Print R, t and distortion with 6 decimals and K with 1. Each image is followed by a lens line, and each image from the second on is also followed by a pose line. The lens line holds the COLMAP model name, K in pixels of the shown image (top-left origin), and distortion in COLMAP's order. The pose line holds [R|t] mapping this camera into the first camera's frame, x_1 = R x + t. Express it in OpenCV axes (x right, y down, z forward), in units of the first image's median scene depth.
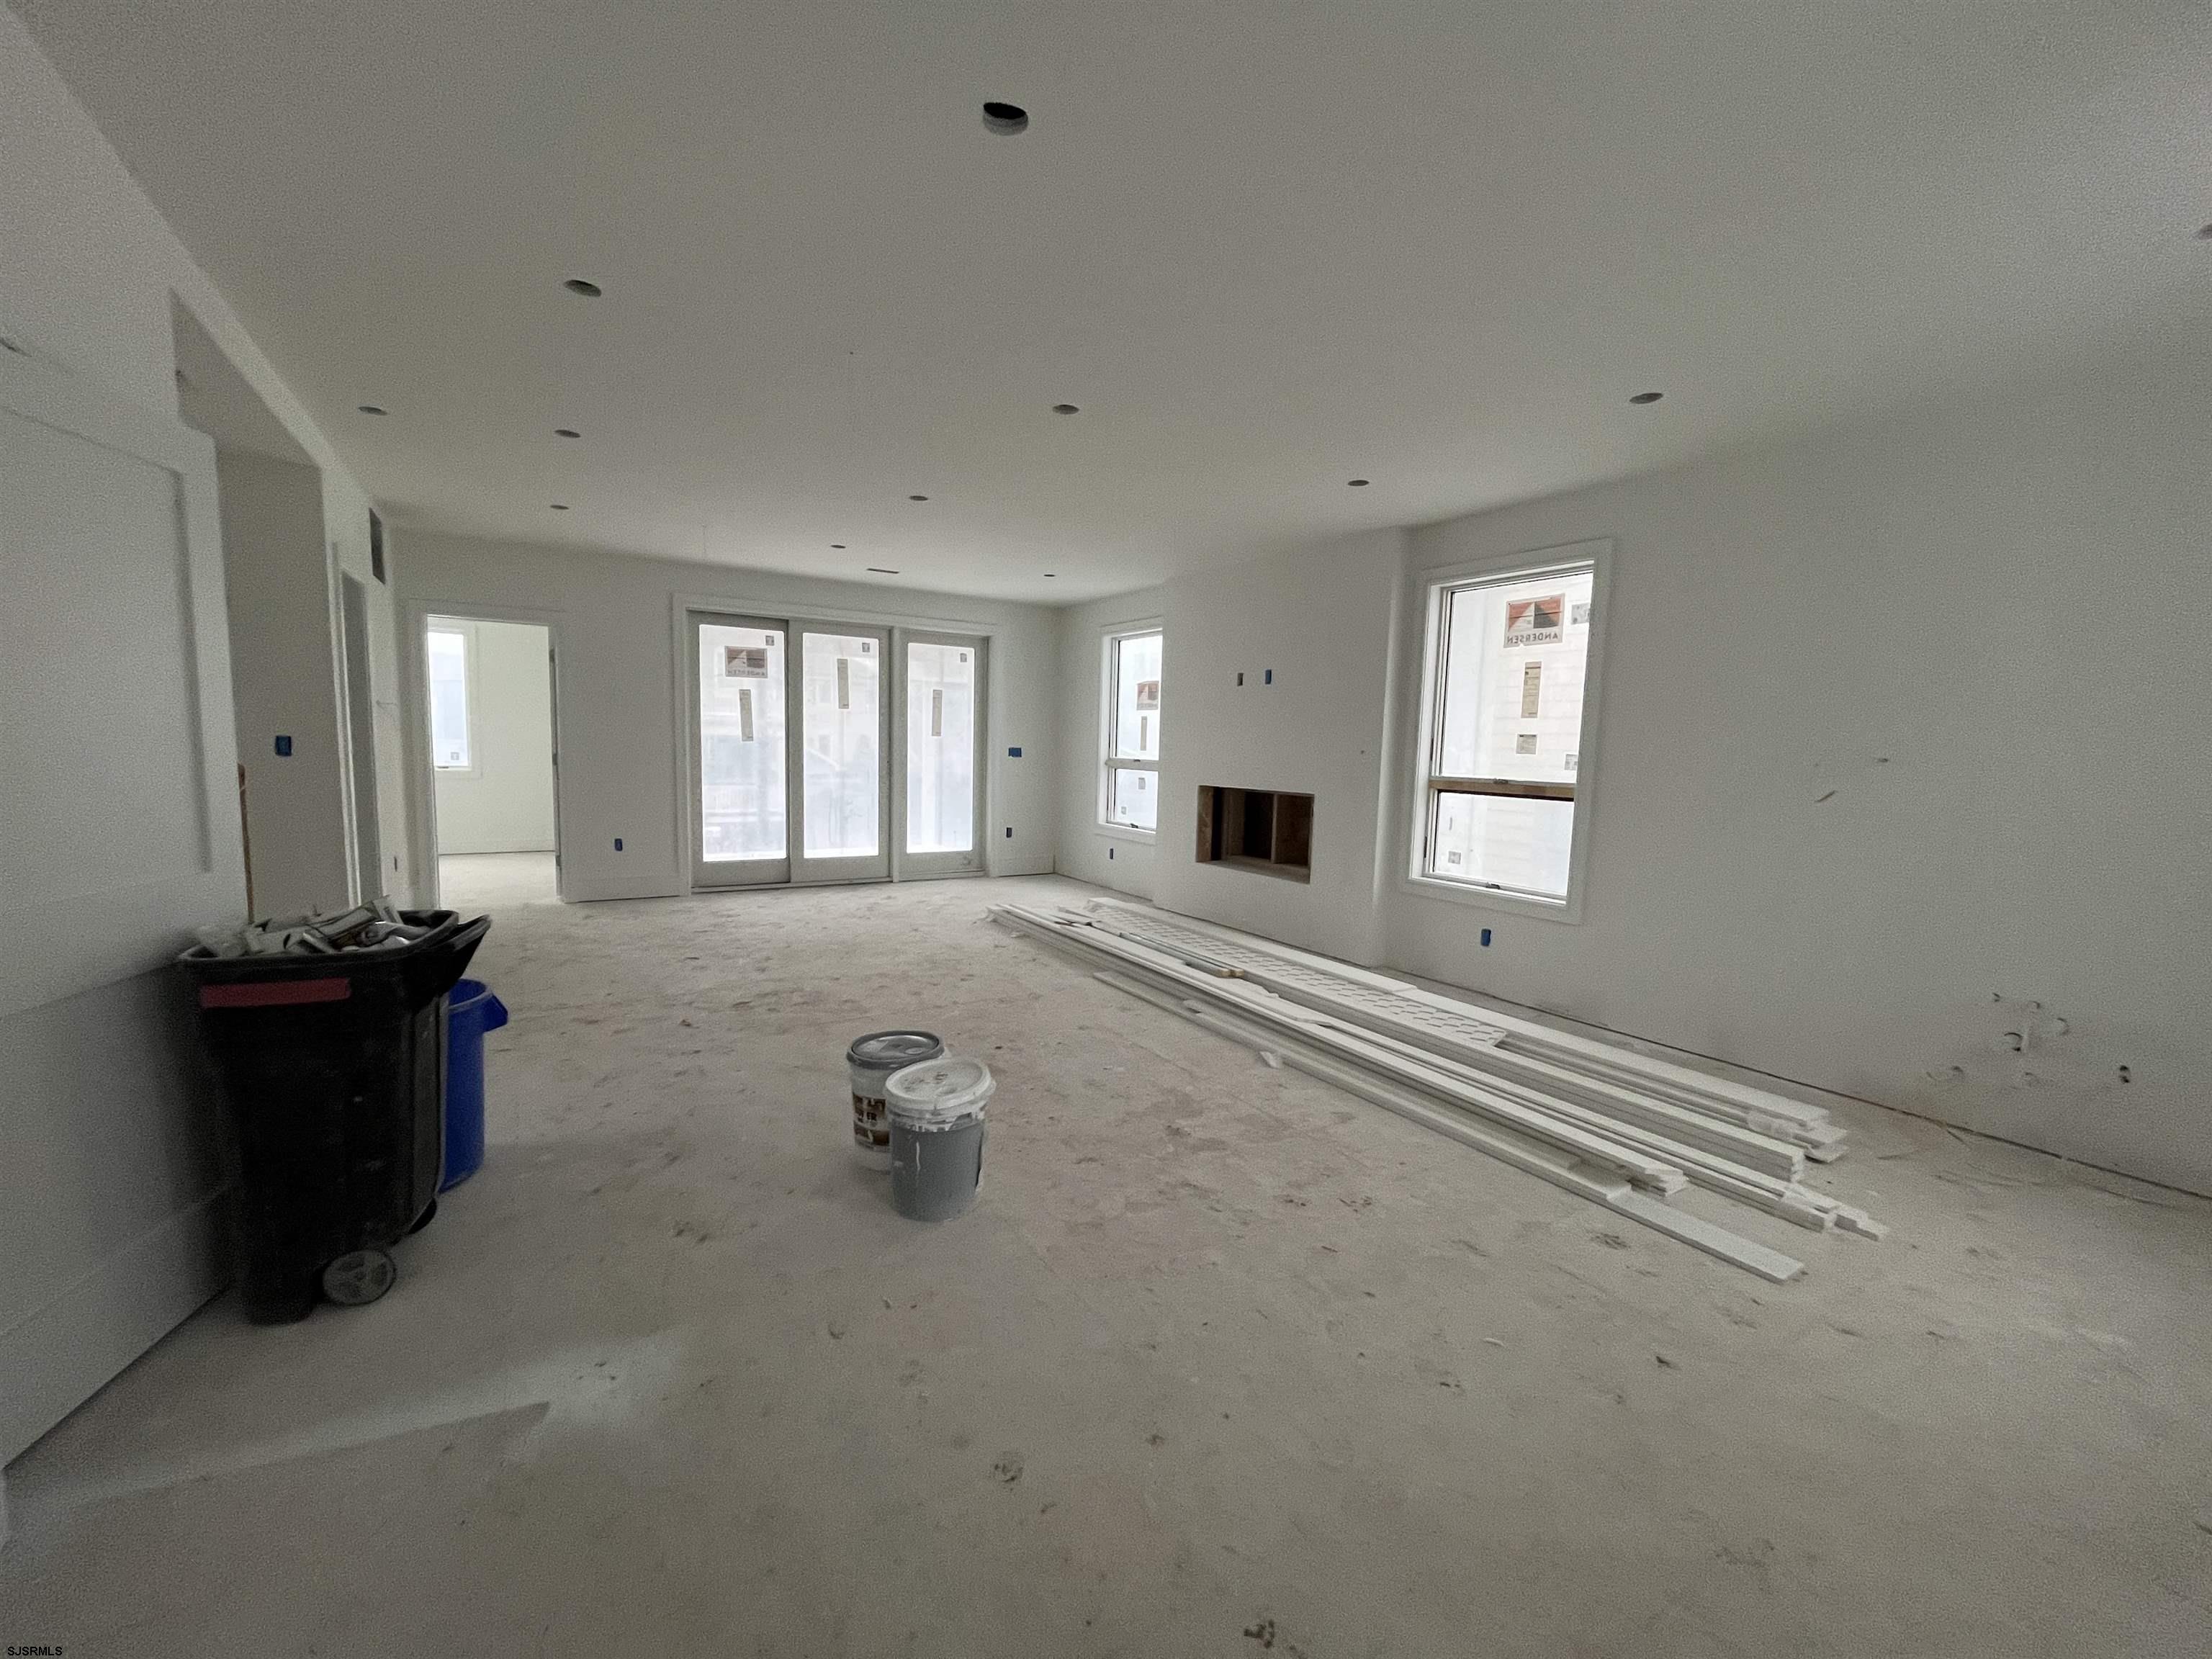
lens RADIAL K [[895.3, 0, 1099.6], [0, 895.3, 838.6], [0, 0, 1]] dist [-0.003252, 0.000273]
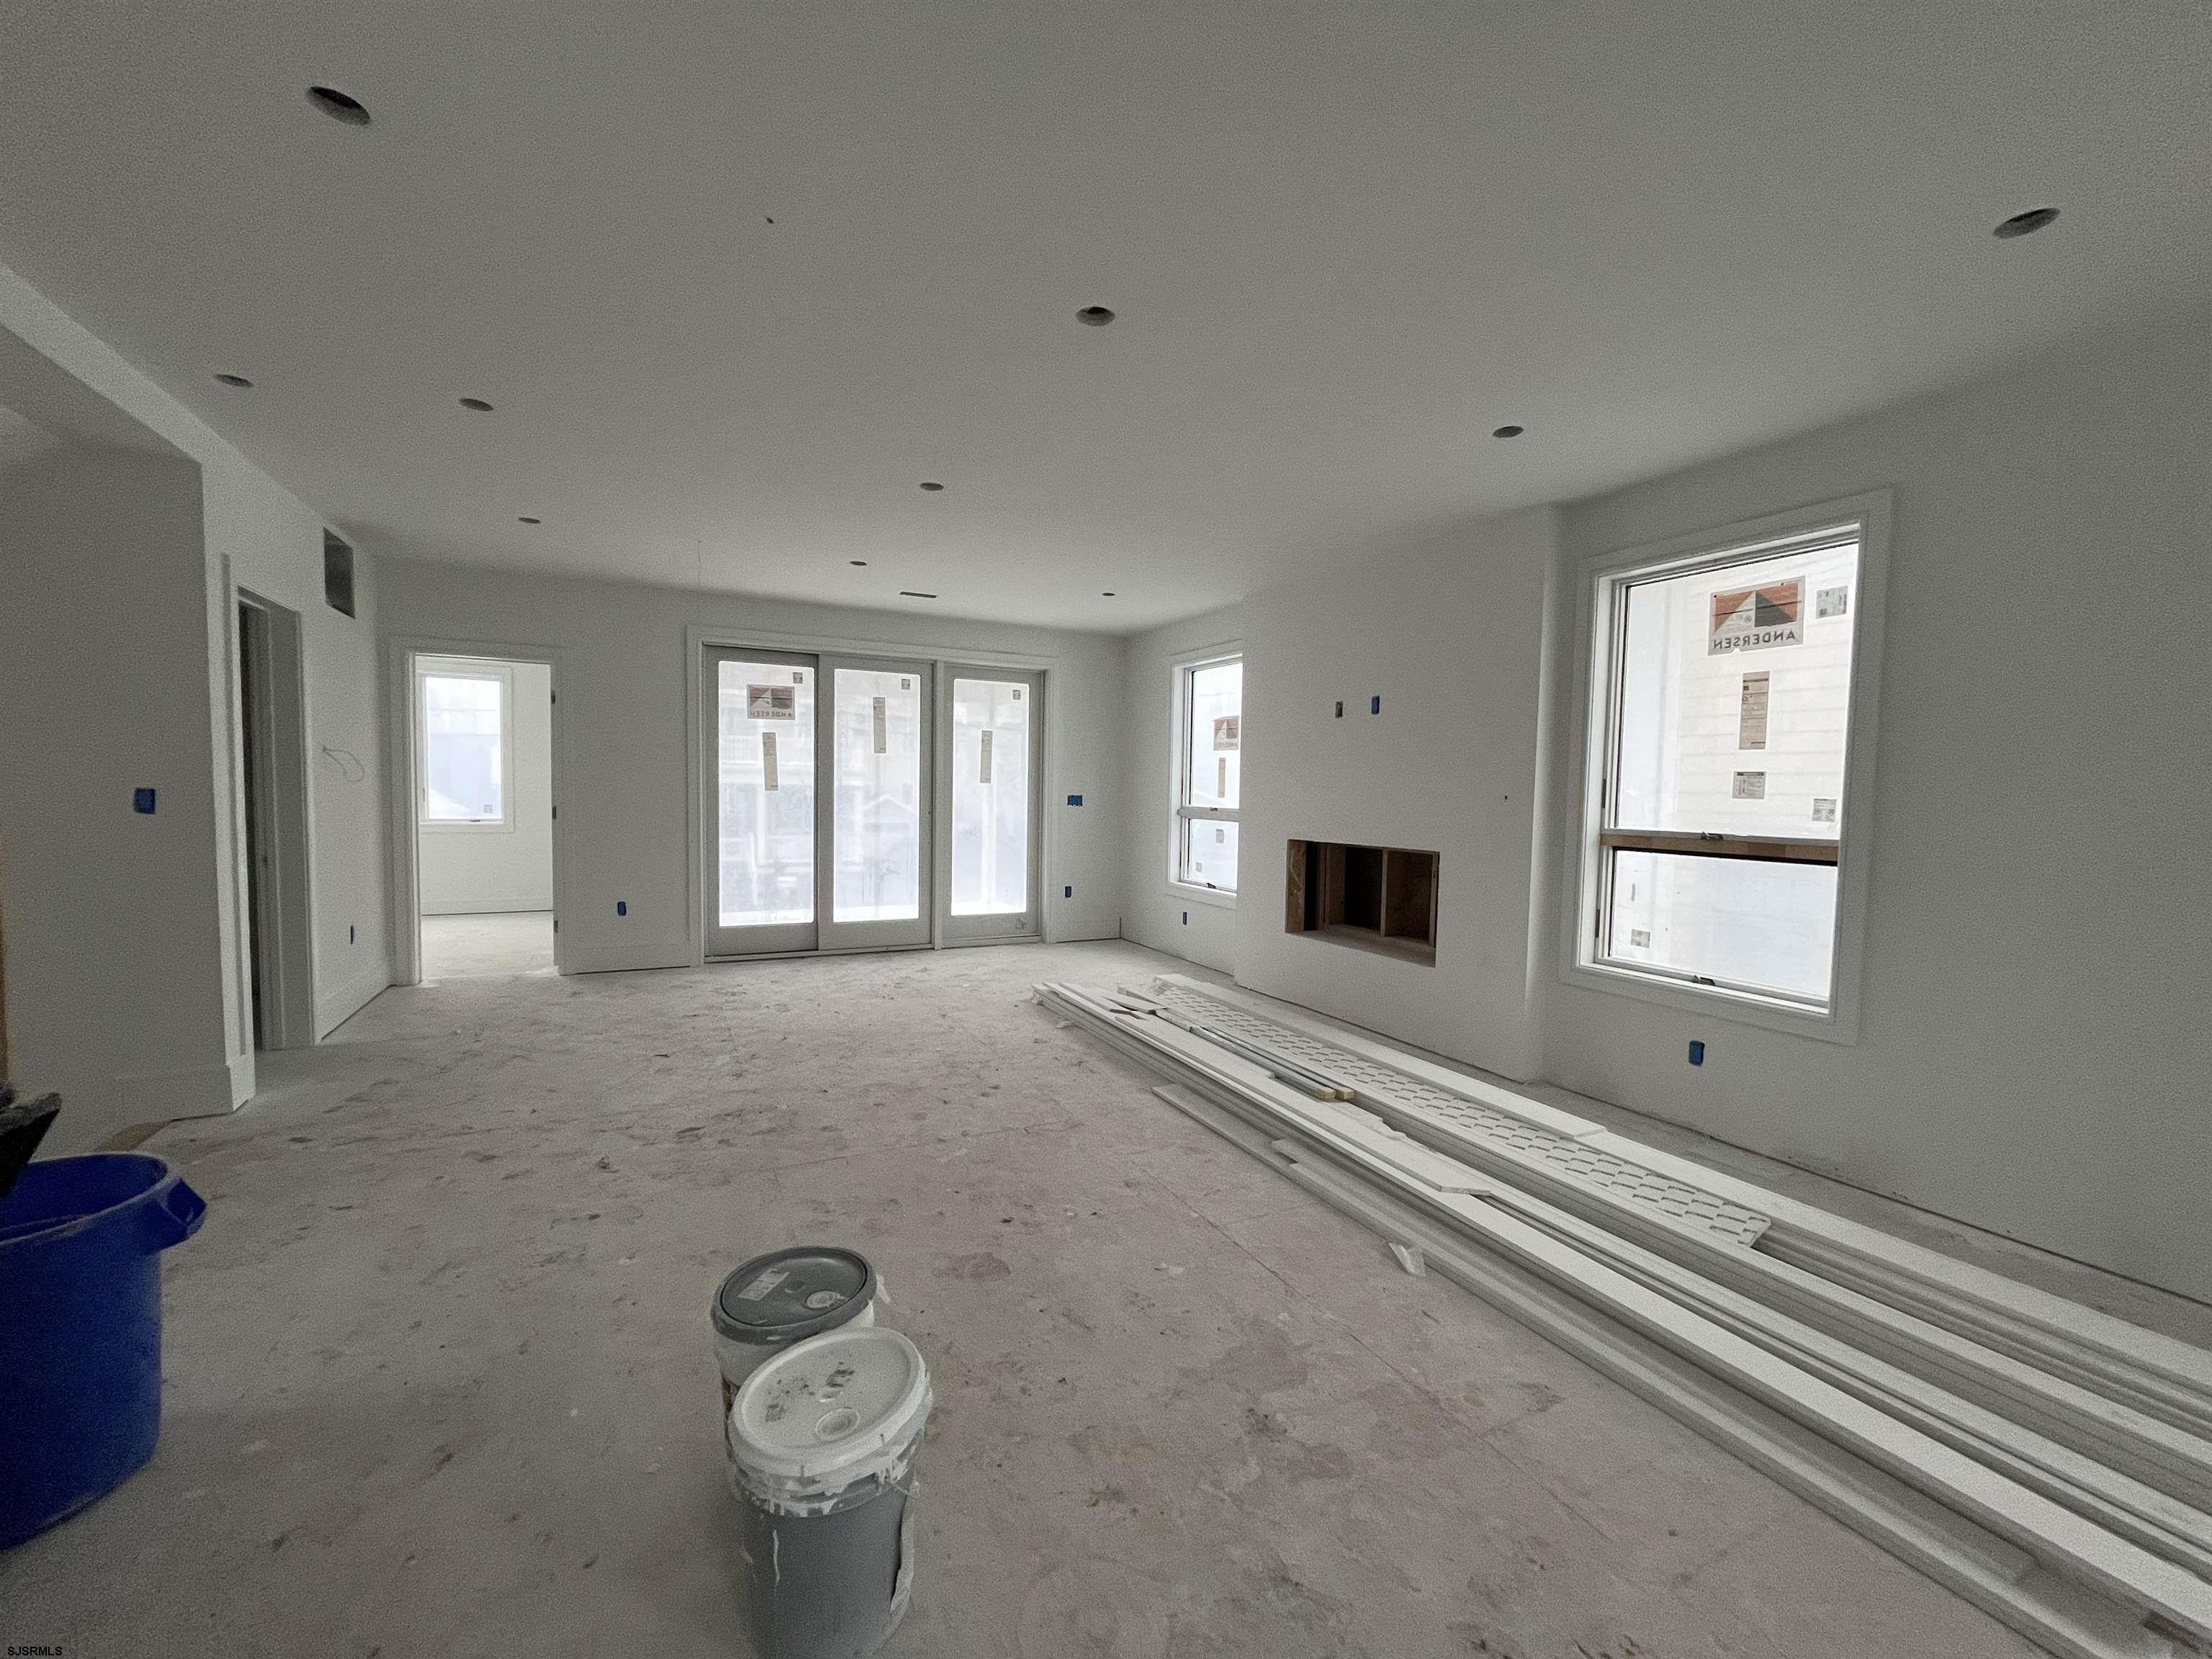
lens RADIAL K [[895.3, 0, 1099.4], [0, 895.3, 838.1], [0, 0, 1]] dist [-0.003252, 0.000273]
pose [[0.995551, -0.003406, -0.094164, 0.021364], [-0.001541, 0.998624, -0.052412, -0.024173], [0.094213, 0.052324, 0.994176, 0.233564]]
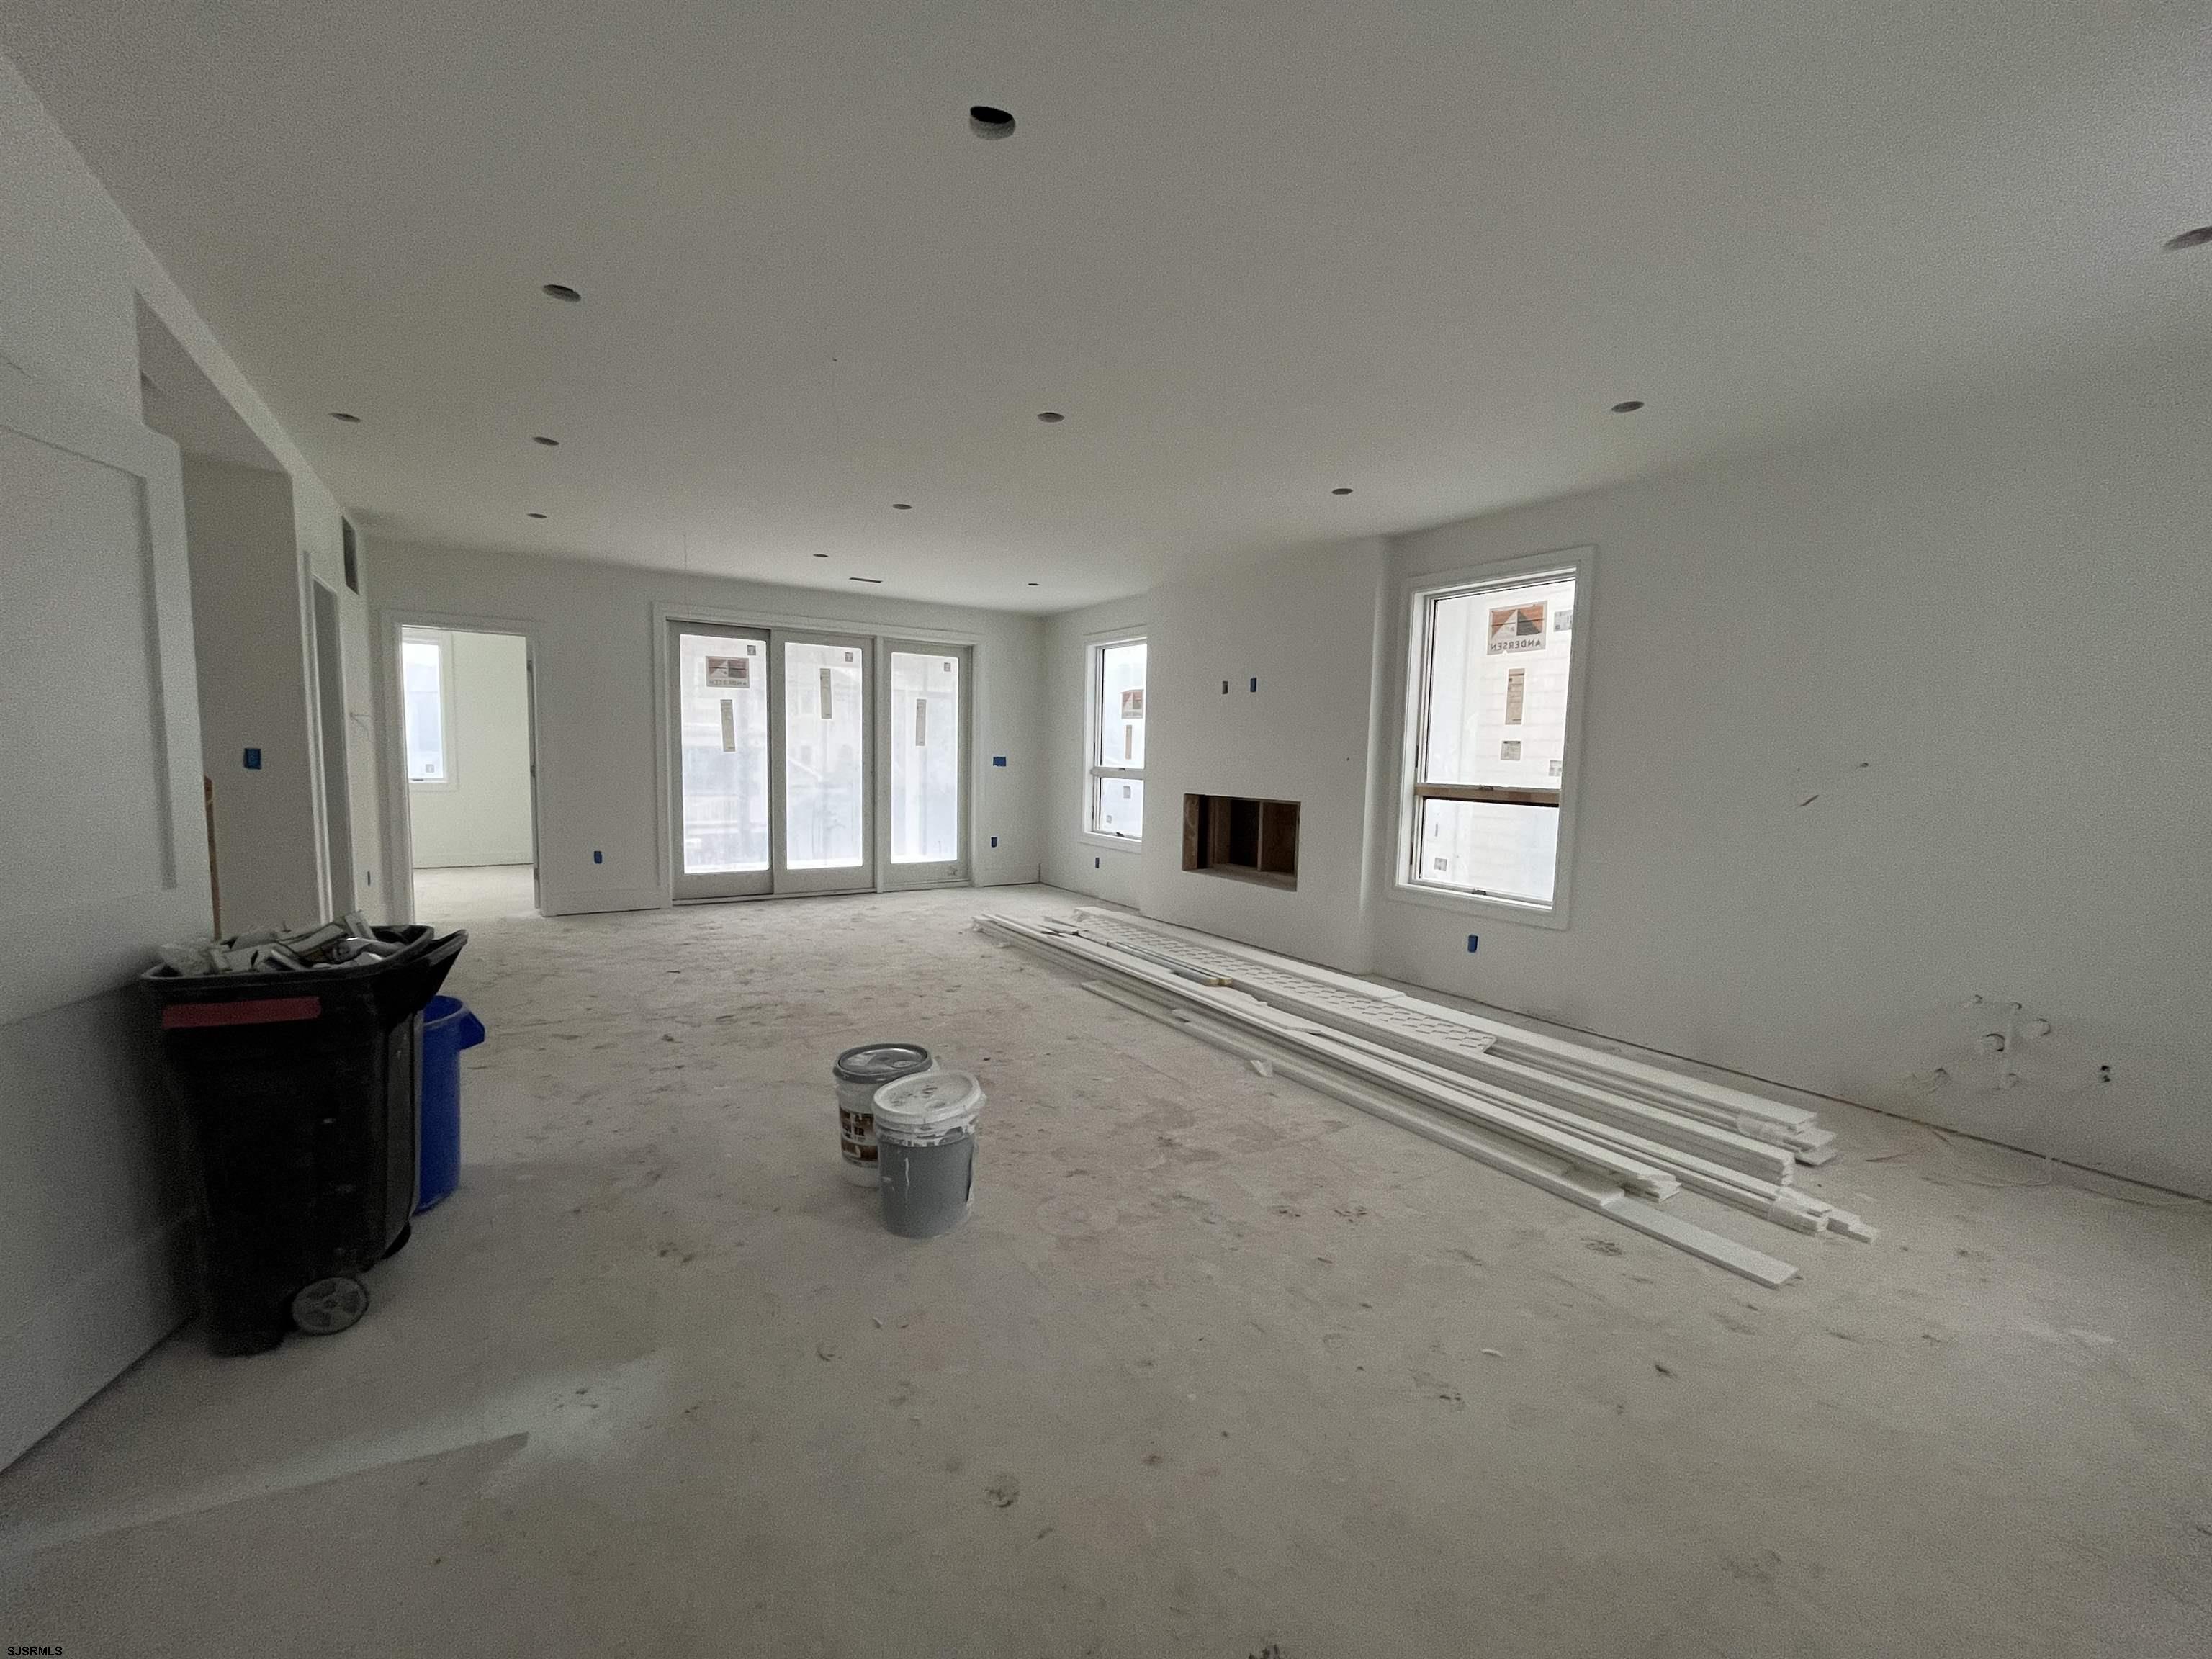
lens RADIAL K [[895.3, 0, 1099.4], [0, 895.3, 839.6], [0, 0, 1]] dist [-0.003252, 0.000273]
pose [[0.999817, -0.006657, 0.017954, -0.003444], [0.006816, 0.999938, -0.008809, 0.000063], [-0.017895, 0.008930, 0.999800, 0.004999]]
